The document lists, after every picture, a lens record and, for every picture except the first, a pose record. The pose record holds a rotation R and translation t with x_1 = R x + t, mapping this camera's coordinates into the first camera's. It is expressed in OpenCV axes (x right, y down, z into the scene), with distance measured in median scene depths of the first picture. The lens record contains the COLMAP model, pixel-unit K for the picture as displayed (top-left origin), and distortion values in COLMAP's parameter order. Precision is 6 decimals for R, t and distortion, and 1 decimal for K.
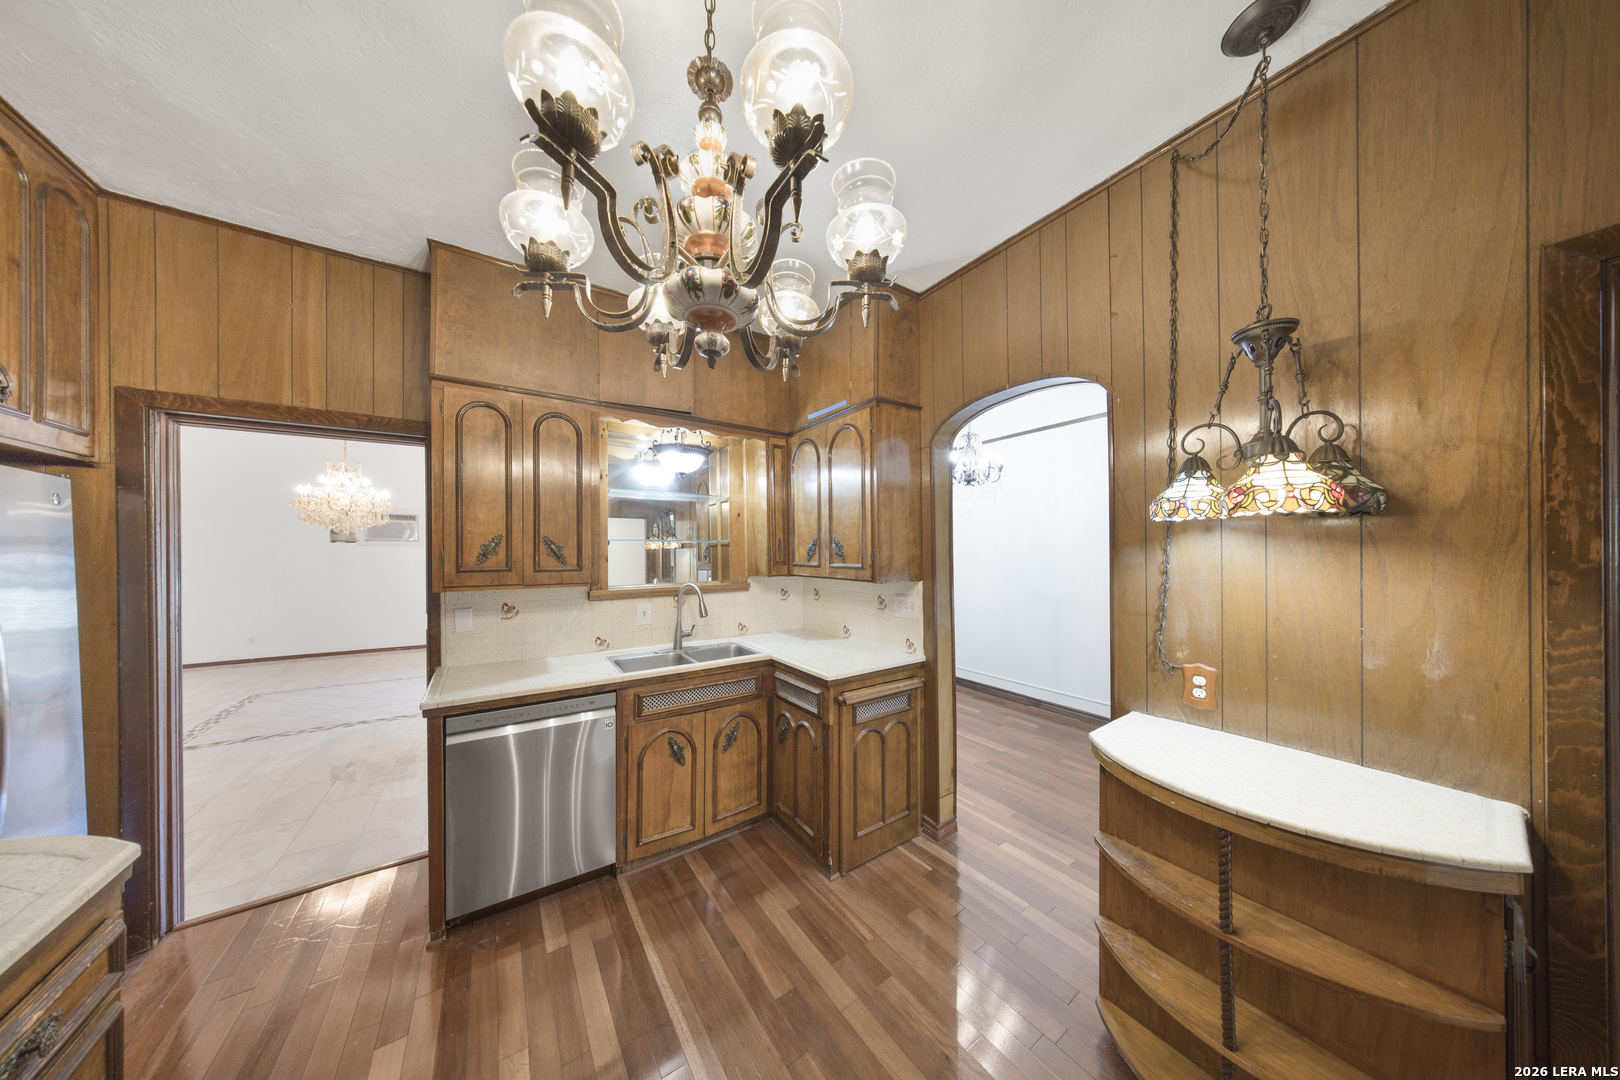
lens RADIAL K [[456.9, 0, 804.1], [0, 456.9, 549.4], [0, 0, 1]] dist [0.000492, -0.000130]
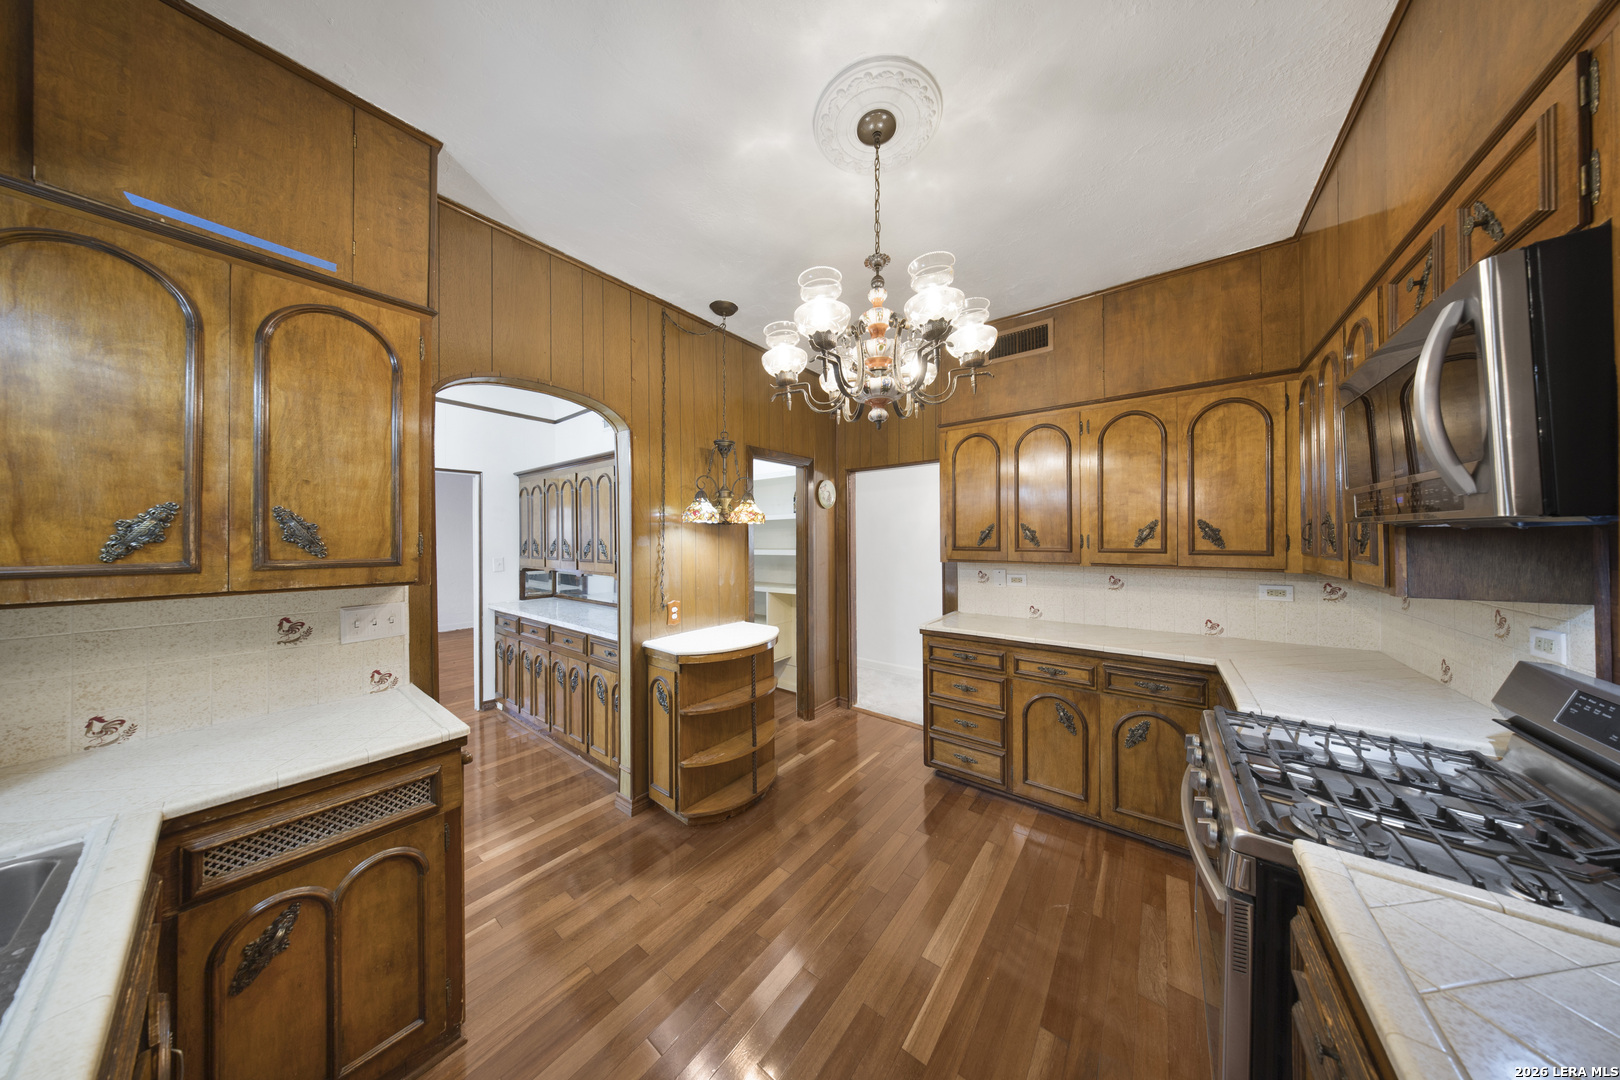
lens RADIAL K [[456.9, 0, 802.3], [0, 456.9, 538.1], [0, 0, 1]] dist [0.000492, -0.000130]
pose [[-0.304913, 0.013069, 0.952291, -0.815456], [0.005760, 0.999913, -0.011878, 0.021293], [-0.952363, 0.001864, -0.304961, 0.845679]]
